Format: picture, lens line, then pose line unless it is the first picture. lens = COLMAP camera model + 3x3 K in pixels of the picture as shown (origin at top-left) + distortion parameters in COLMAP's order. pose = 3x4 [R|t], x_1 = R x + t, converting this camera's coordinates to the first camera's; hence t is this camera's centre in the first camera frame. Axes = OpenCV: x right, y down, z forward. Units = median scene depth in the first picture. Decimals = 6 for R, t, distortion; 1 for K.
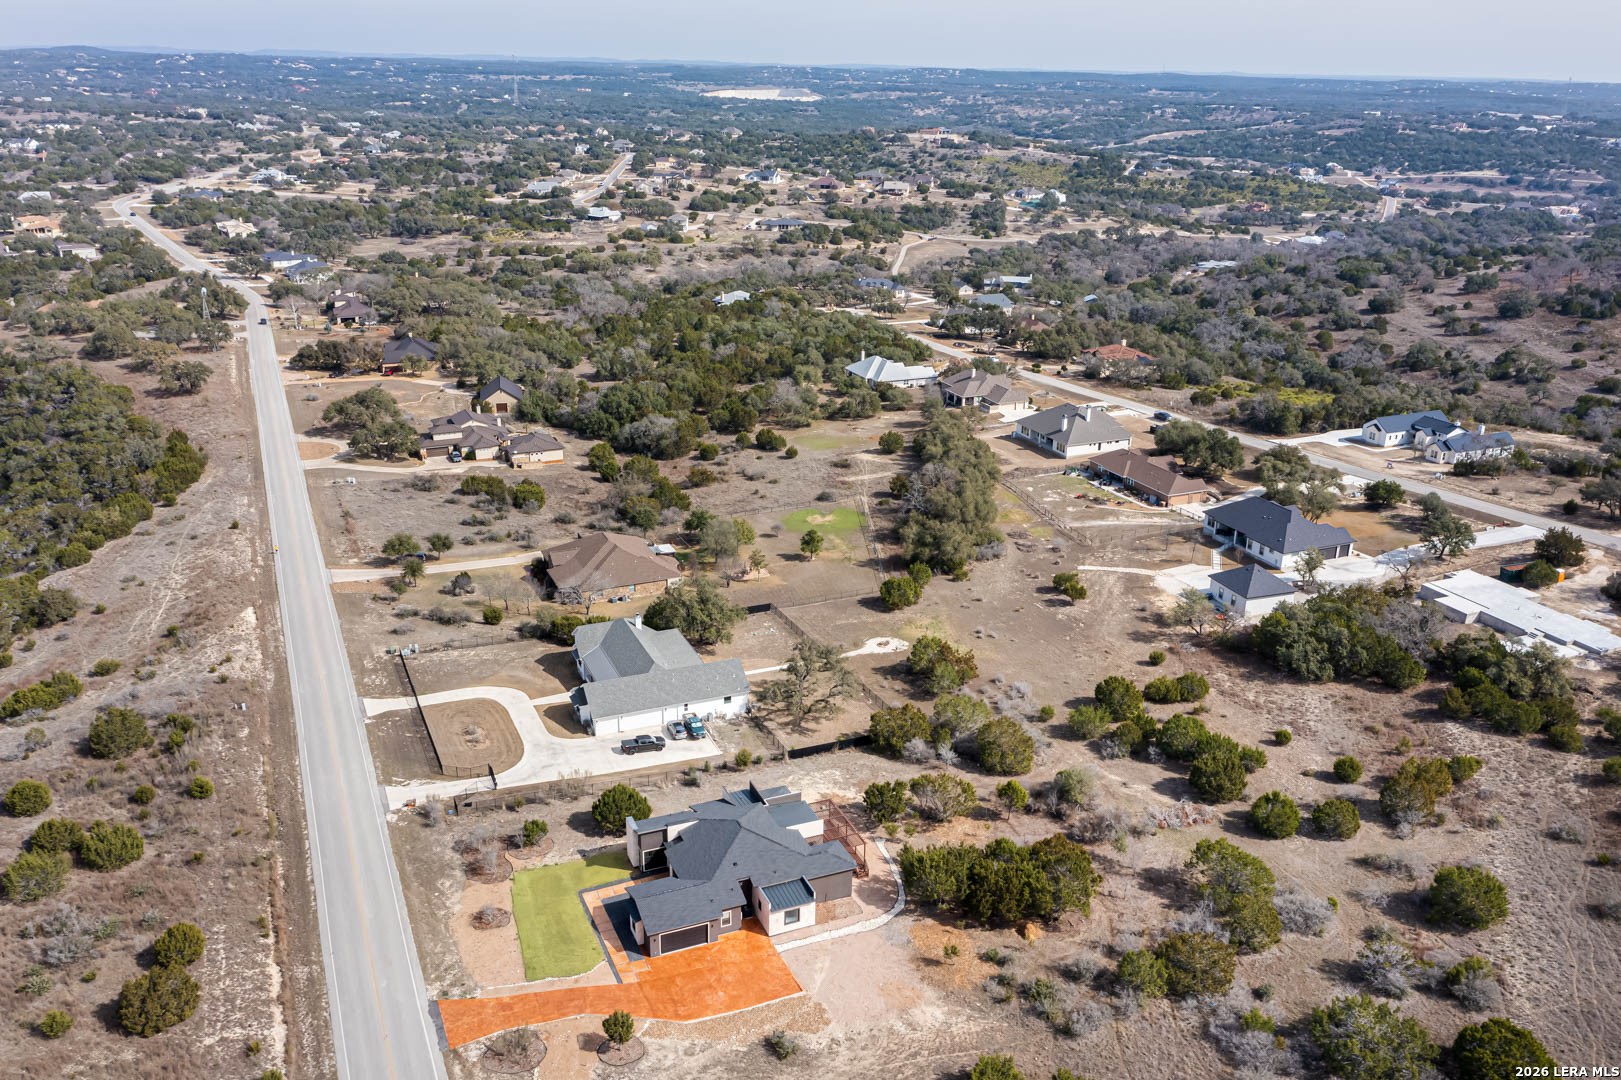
lens RADIAL K [[1285.3, 0, 810.5], [0, 1285.3, 540.0], [0, 0, 1]] dist [0.010879, 0.003867]
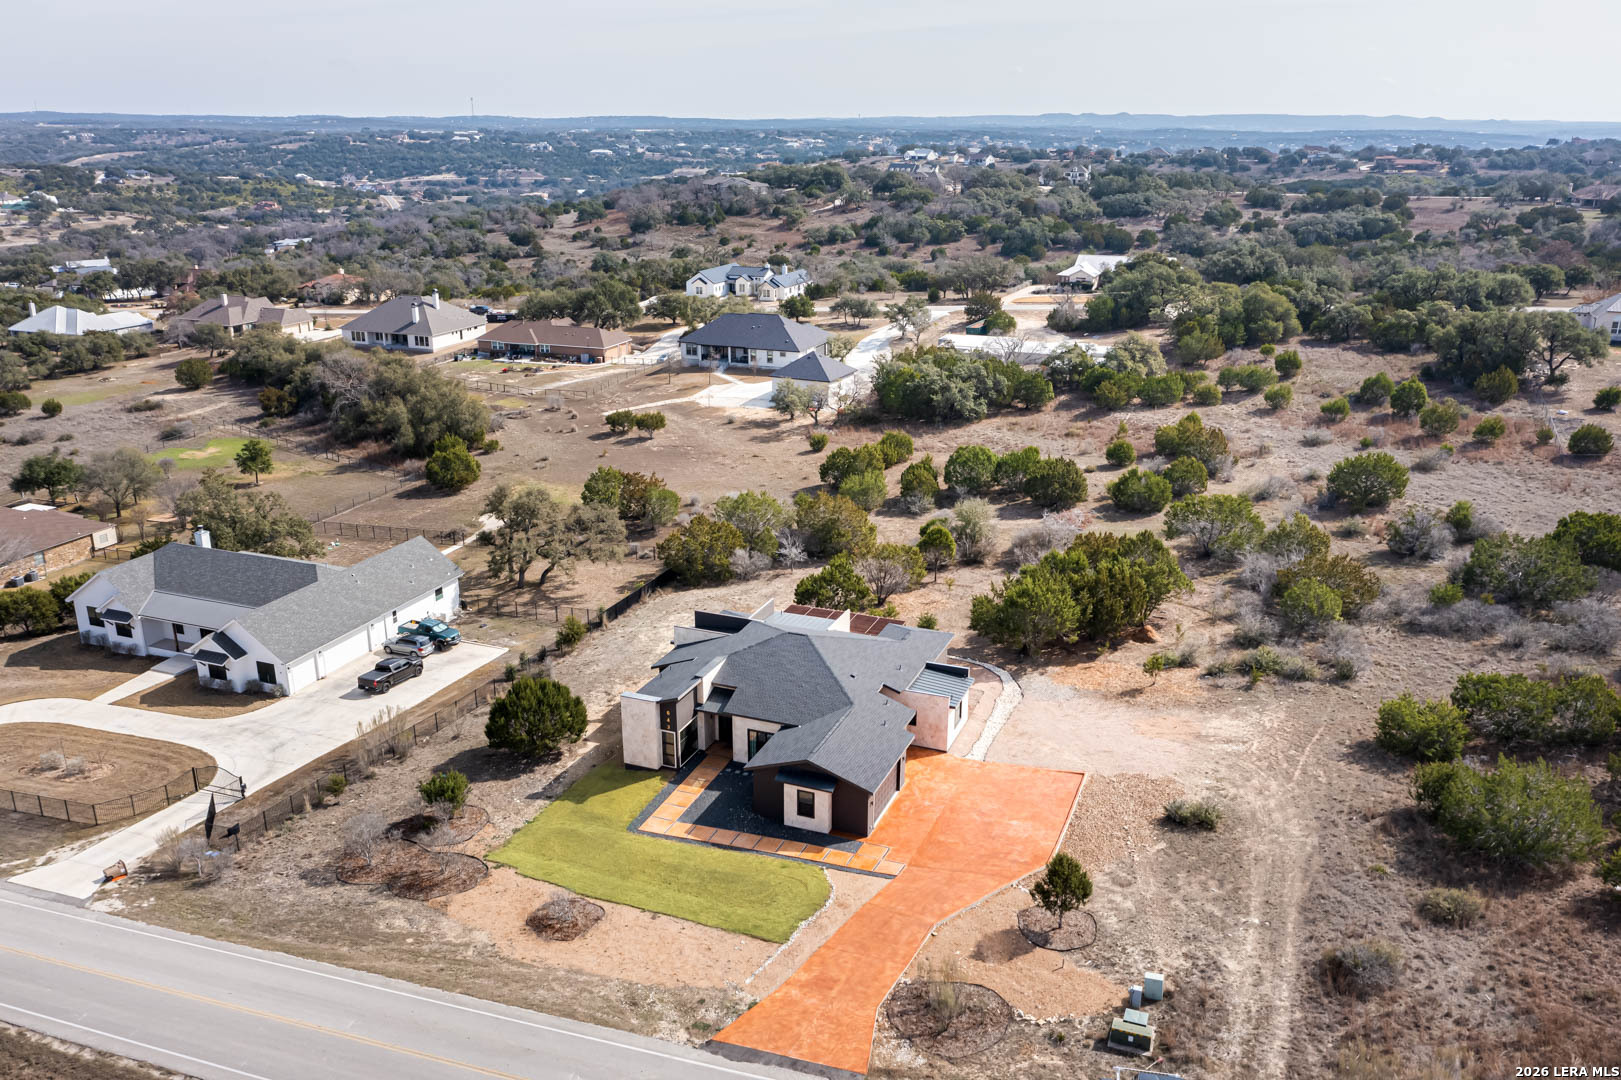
lens RADIAL K [[1285.3, 0, 810.5], [0, 1285.3, 540.0], [0, 0, 1]] dist [0.010879, 0.003867]
pose [[0.707972, -0.235250, 0.665908, -0.379818], [0.257557, 0.963957, 0.066718, 0.110344], [-0.657602, 0.124275, 0.743045, 0.421470]]
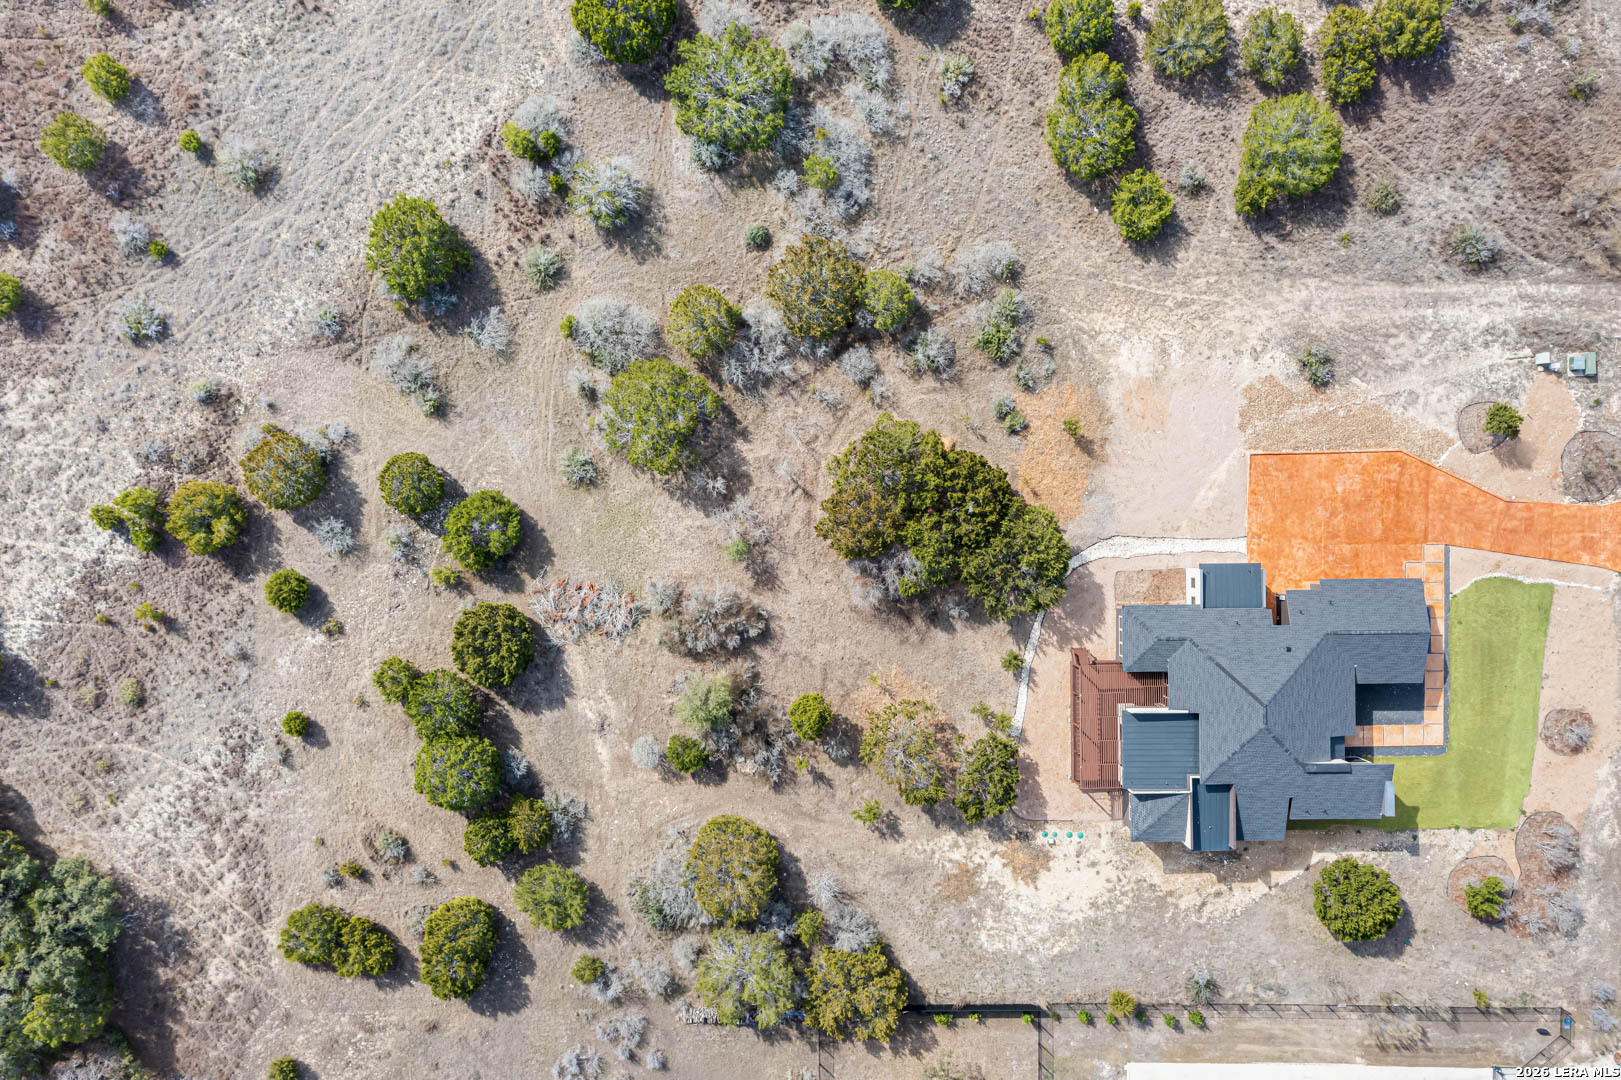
lens RADIAL K [[1285.3, 0, 810.5], [0, 1285.3, 540.0], [0, 0, 1]] dist [0.010879, 0.003867]
pose [[-0.925708, -0.377924, -0.015420, 0.185255], [0.113832, -0.317239, 0.941489, -0.362715], [-0.360703, 0.869789, 0.336690, 0.629456]]
